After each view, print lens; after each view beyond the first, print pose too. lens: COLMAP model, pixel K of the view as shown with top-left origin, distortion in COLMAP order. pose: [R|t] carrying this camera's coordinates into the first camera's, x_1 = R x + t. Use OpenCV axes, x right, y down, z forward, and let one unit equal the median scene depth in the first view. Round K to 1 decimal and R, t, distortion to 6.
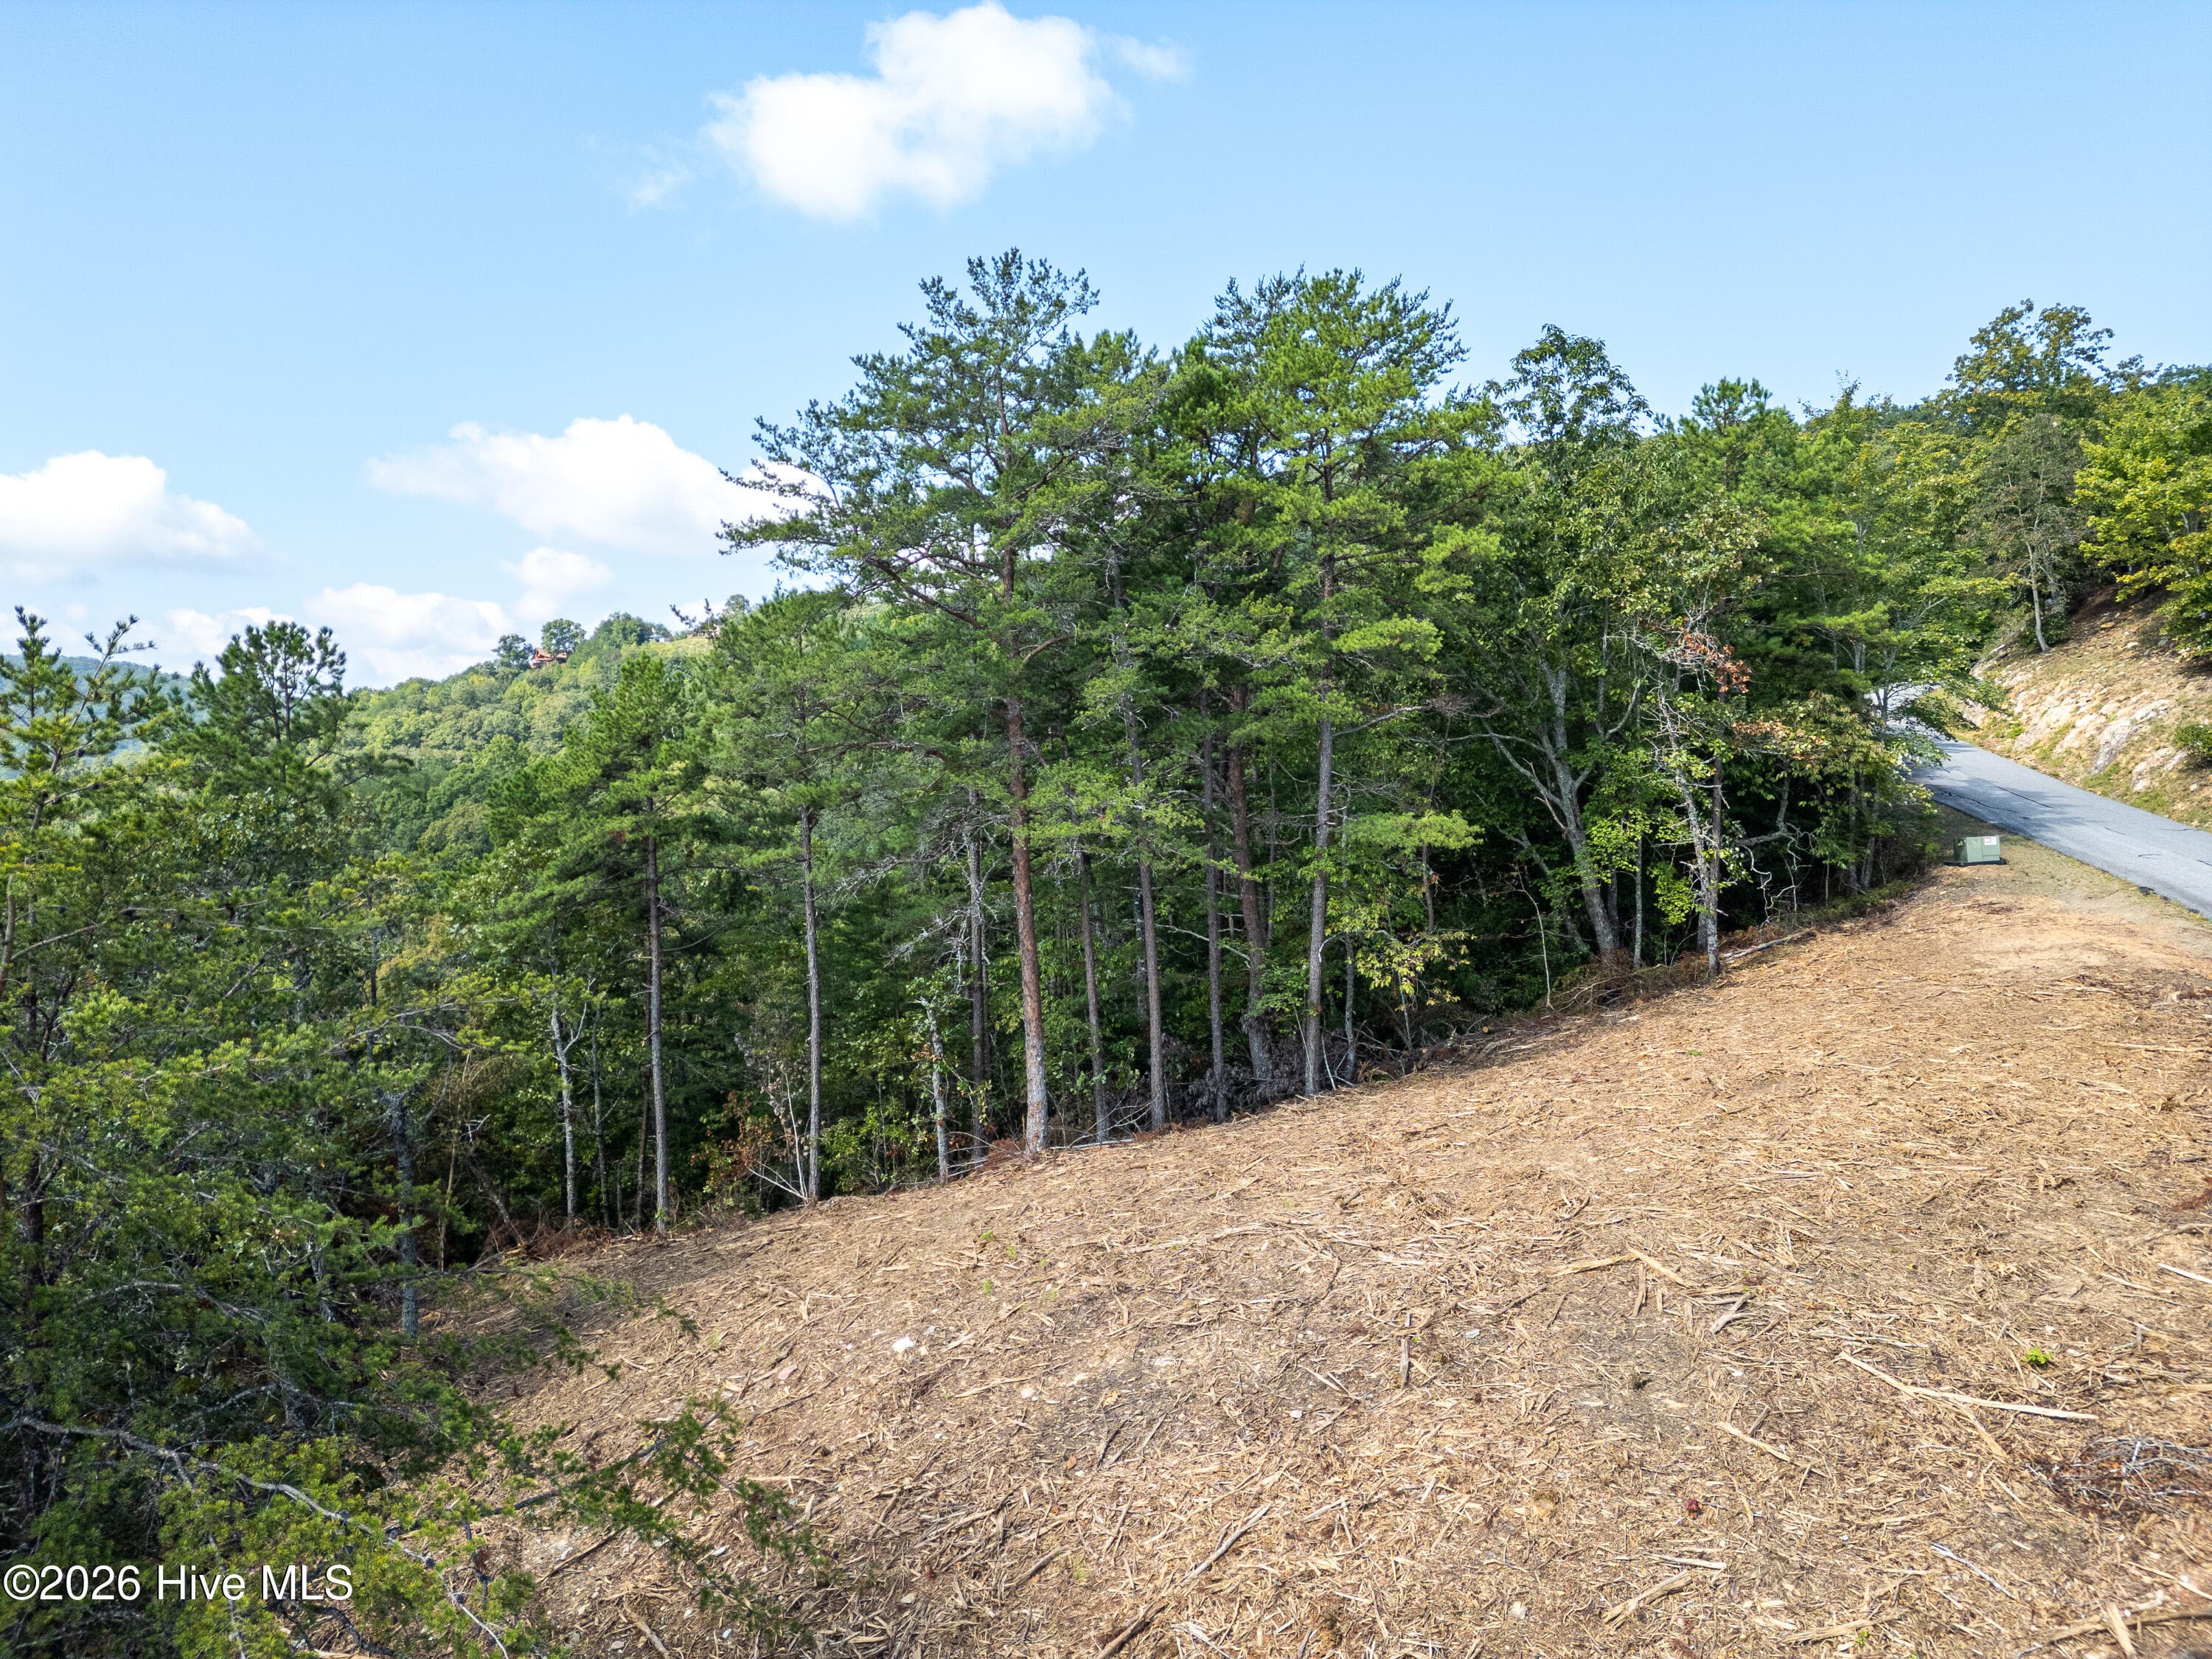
lens RADIAL K [[1545.5, 0, 1093.8], [0, 1545.5, 825.6], [0, 0, 1]] dist [0.059025, -0.052999]
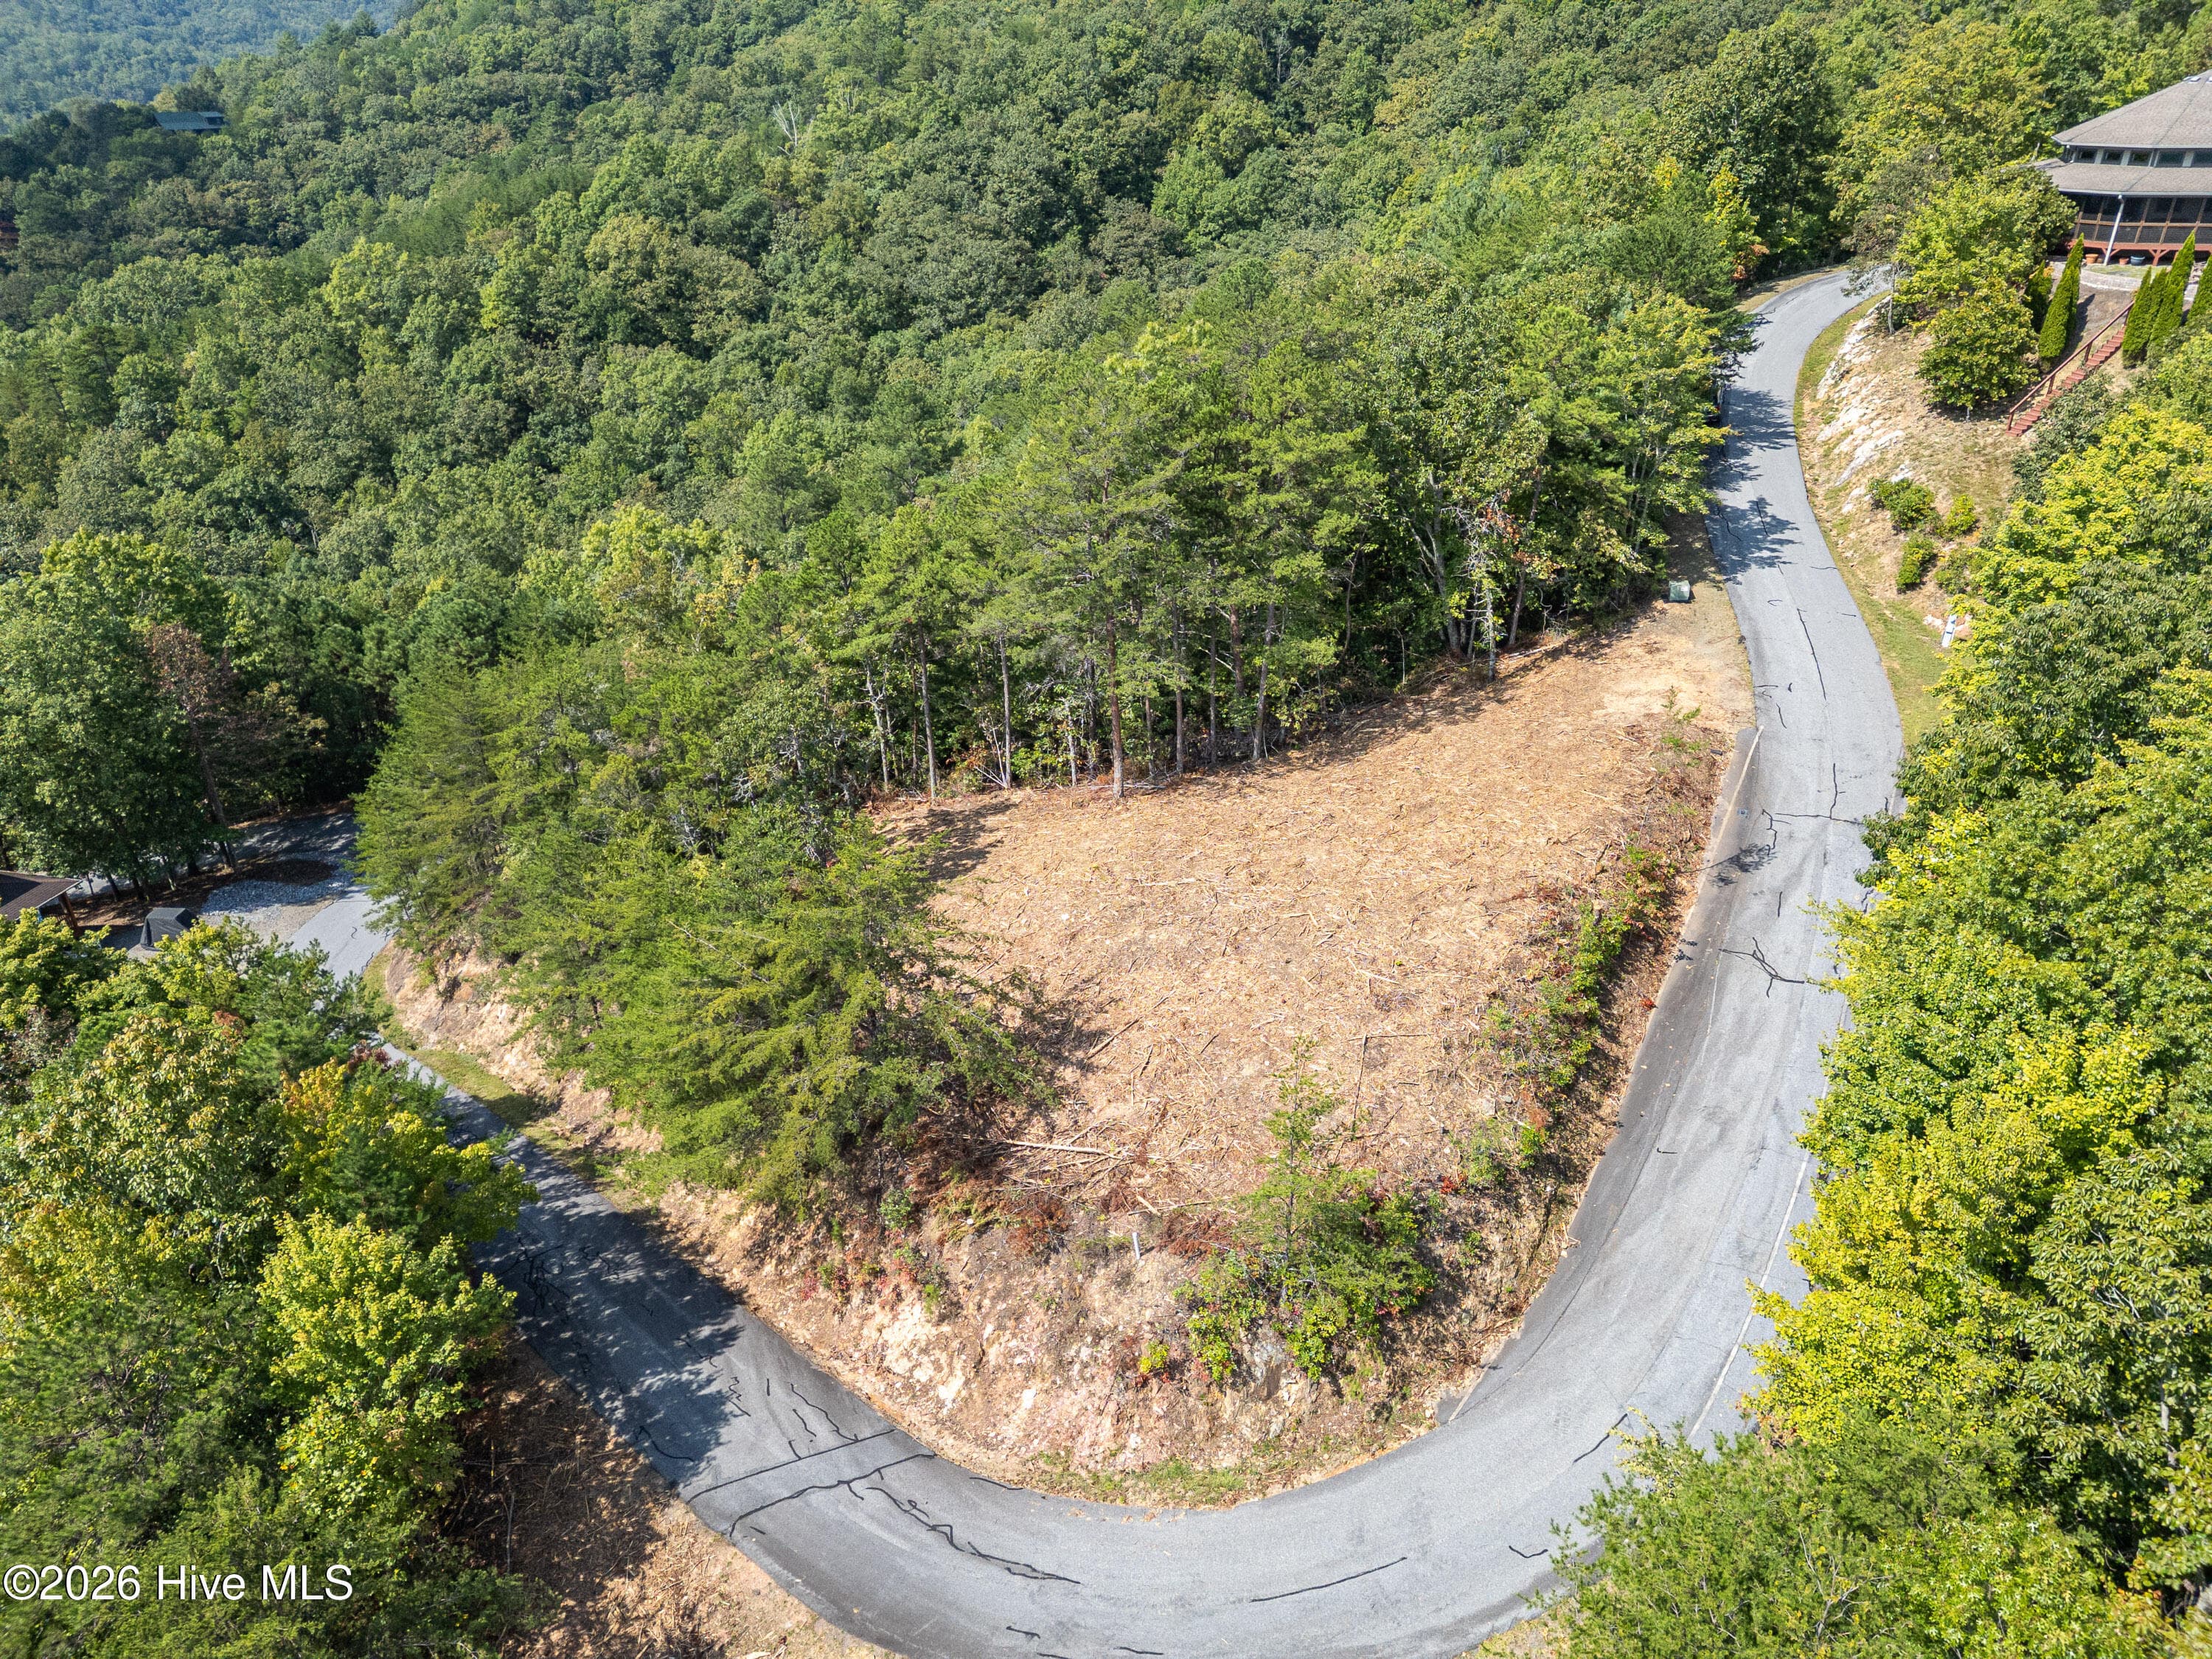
lens RADIAL K [[1541.5, 0, 1095.8], [0, 1541.5, 827.1], [0, 0, 1]] dist [0.077654, -0.077903]
pose [[0.997387, 0.032459, -0.064538, 0.069554], [-0.001911, 0.904916, 0.425585, -0.645432], [0.072216, -0.424350, 0.902614, -0.932966]]
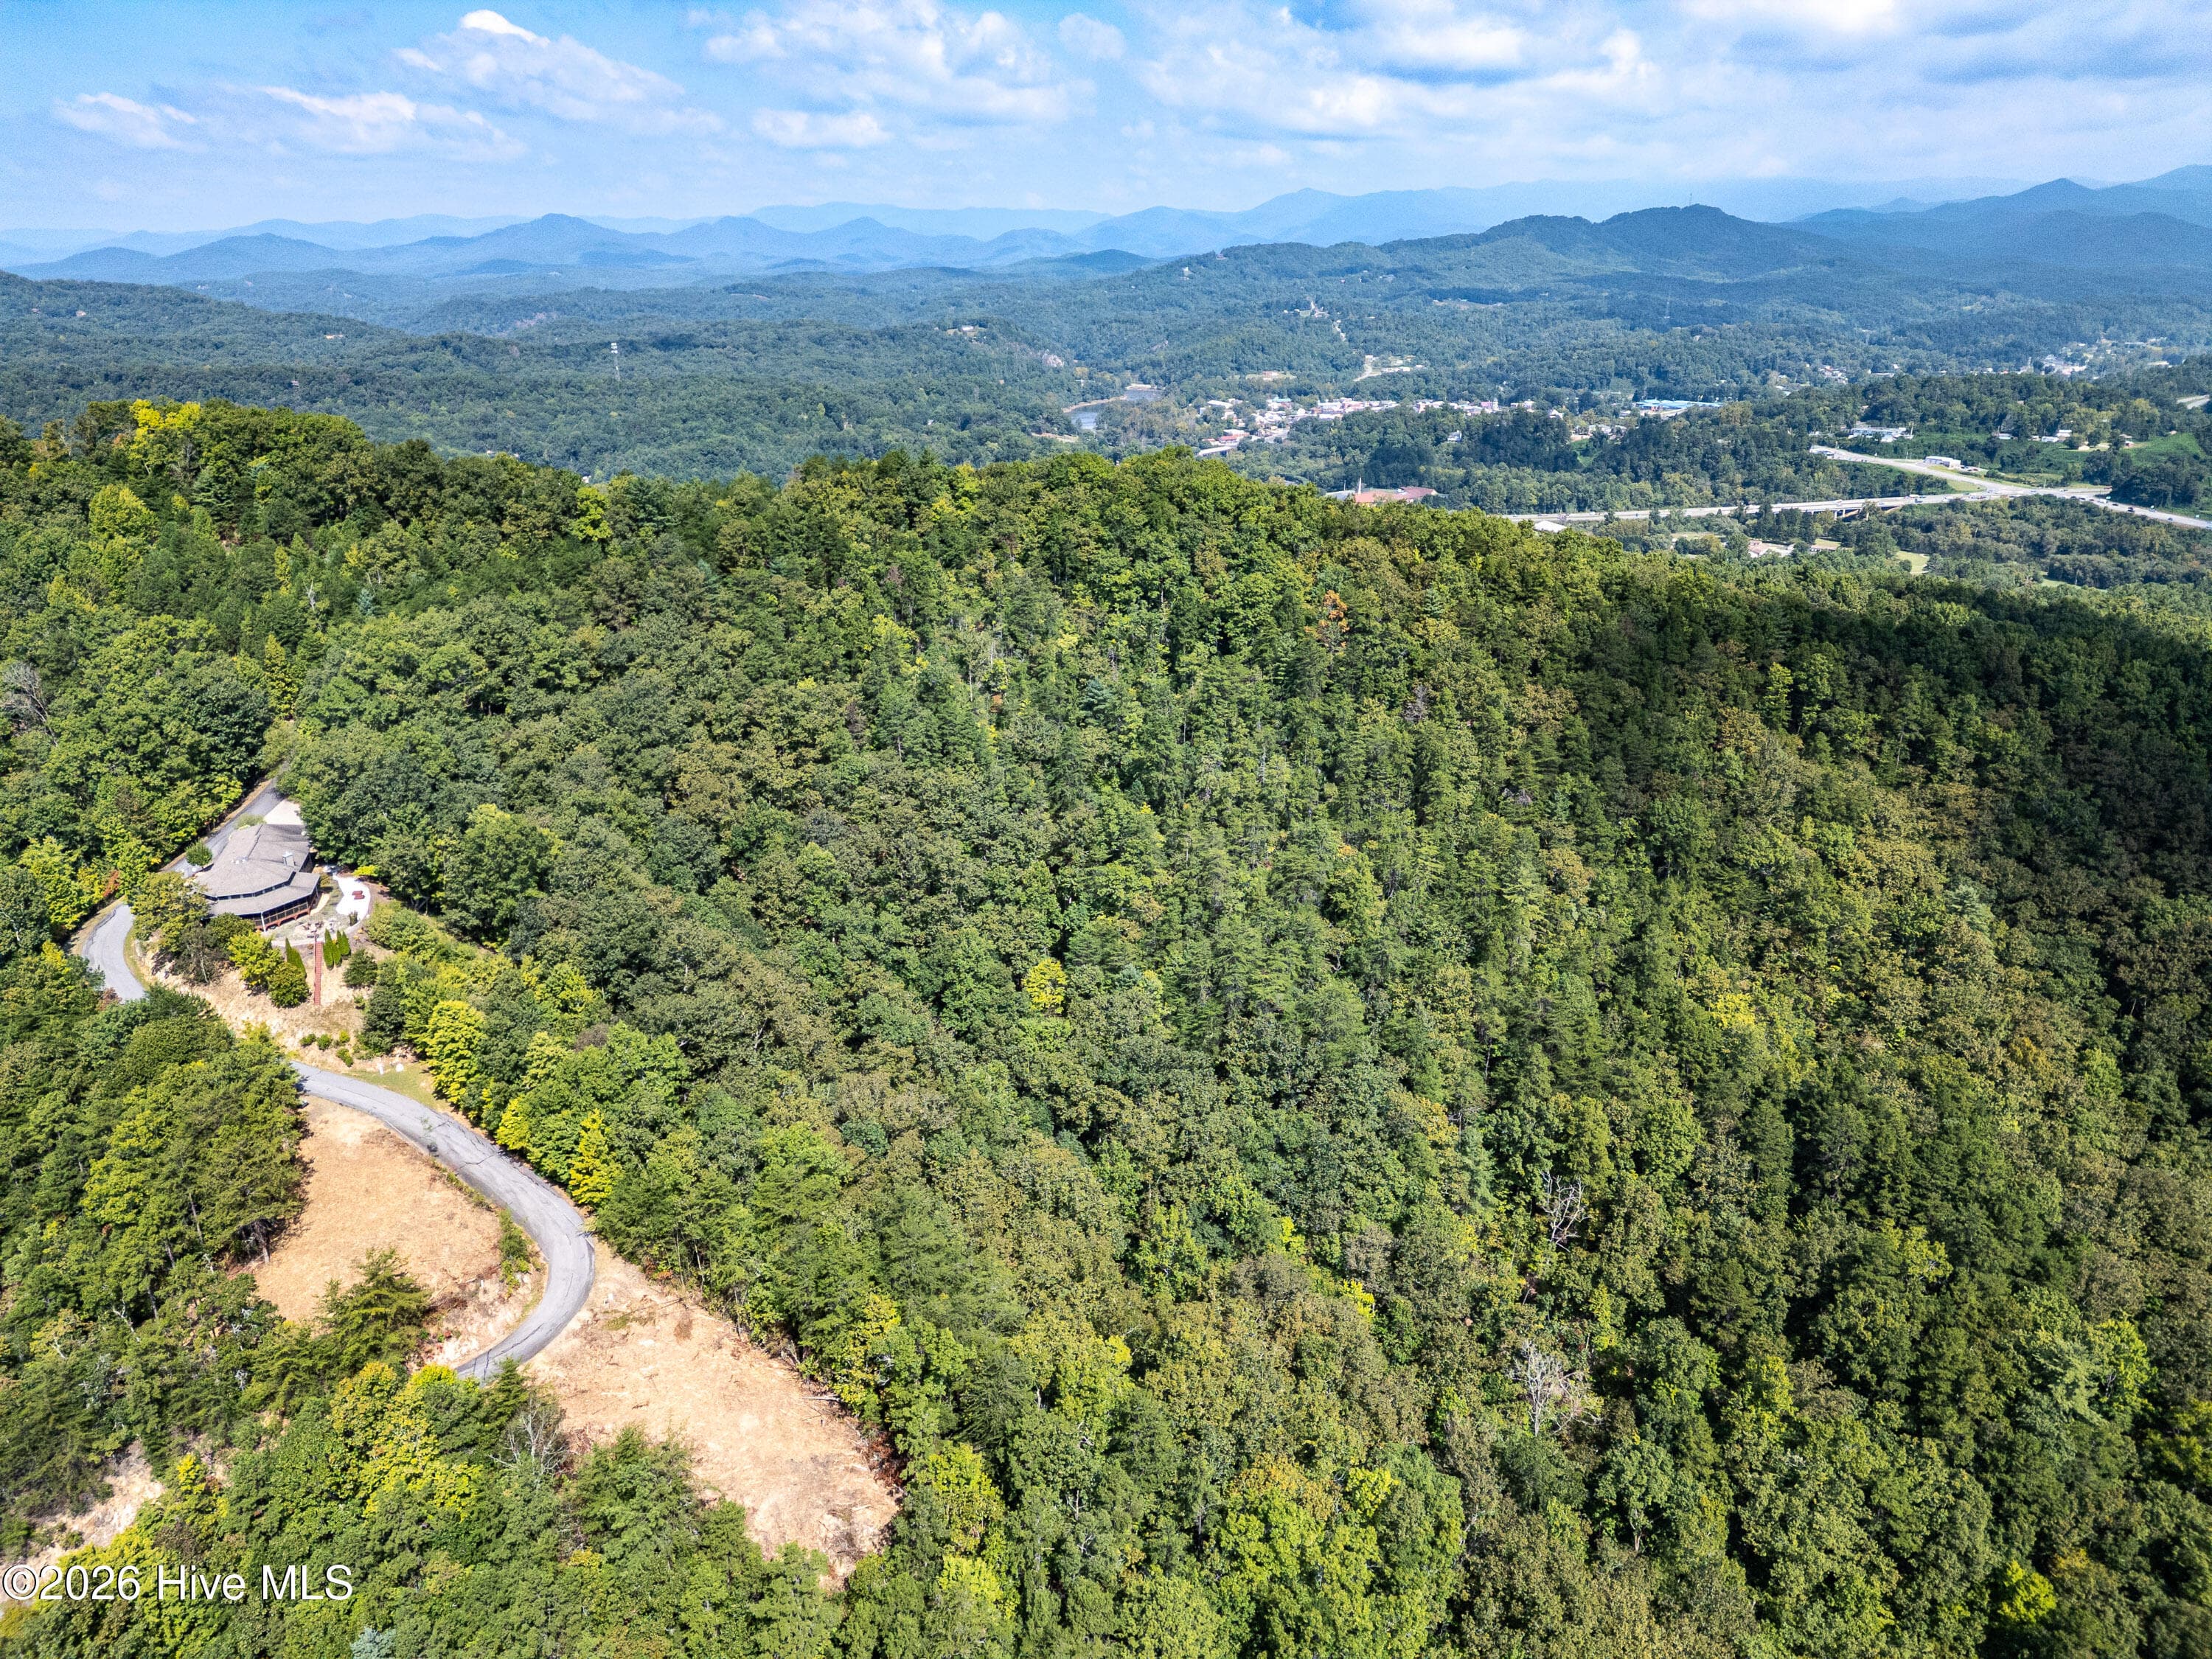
lens RADIAL K [[1541.5, 0, 1095.8], [0, 1541.5, 827.1], [0, 0, 1]] dist [0.077654, -0.077903]
pose [[0.171541, -0.332612, 0.927331, -4.401286], [0.027774, 0.942543, 0.332930, -3.187597], [-0.984785, -0.031356, 0.170922, -3.028263]]
